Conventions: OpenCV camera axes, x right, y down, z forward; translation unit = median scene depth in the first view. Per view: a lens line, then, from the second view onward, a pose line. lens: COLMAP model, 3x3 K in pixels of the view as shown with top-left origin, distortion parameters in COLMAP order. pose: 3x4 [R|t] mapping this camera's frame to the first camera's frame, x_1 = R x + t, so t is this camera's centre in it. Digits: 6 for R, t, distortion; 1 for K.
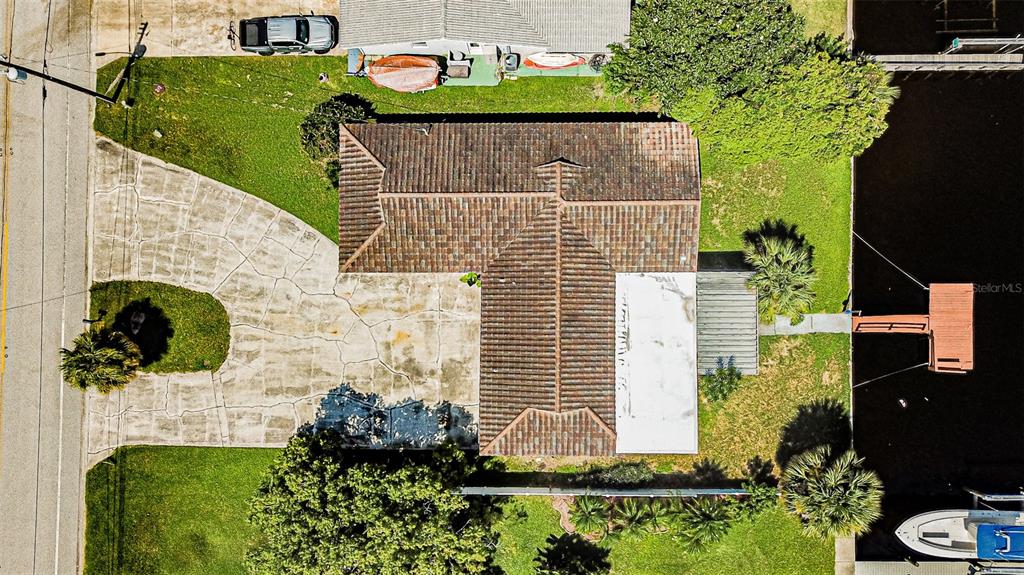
lens RADIAL K [[787.5, 0, 512.0], [0, 787.5, 287.5], [0, 0, 1]] dist [0.012913, 0.003848]
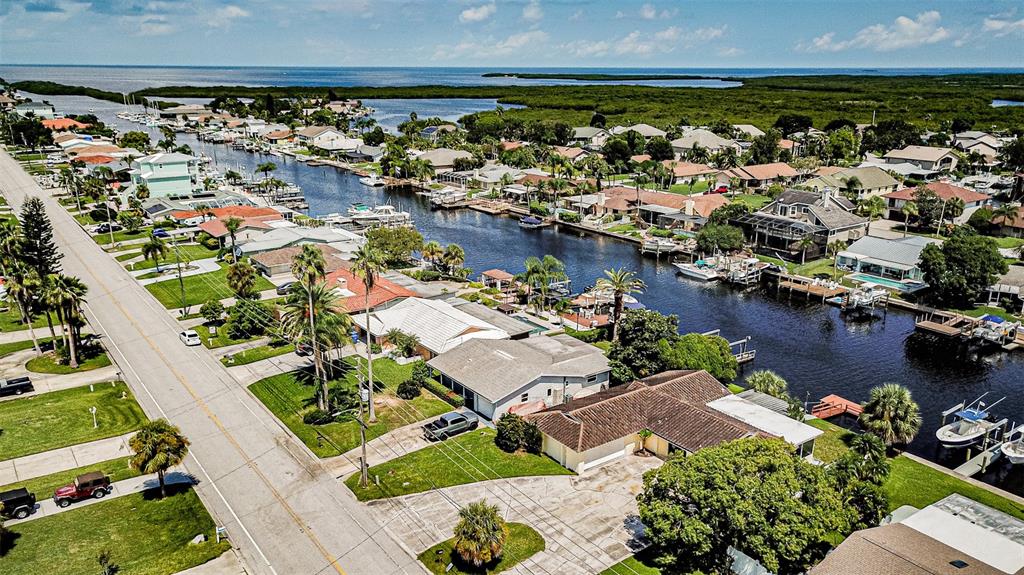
lens RADIAL K [[779.2, 0, 512.0], [0, 779.2, 287.5], [0, 0, 1]] dist [0.012052, -0.002175]
pose [[0.808505, -0.139582, 0.571697, -1.055584], [0.586480, 0.271339, -0.763162, 0.894704], [-0.048600, 0.952309, 0.301241, 0.246010]]
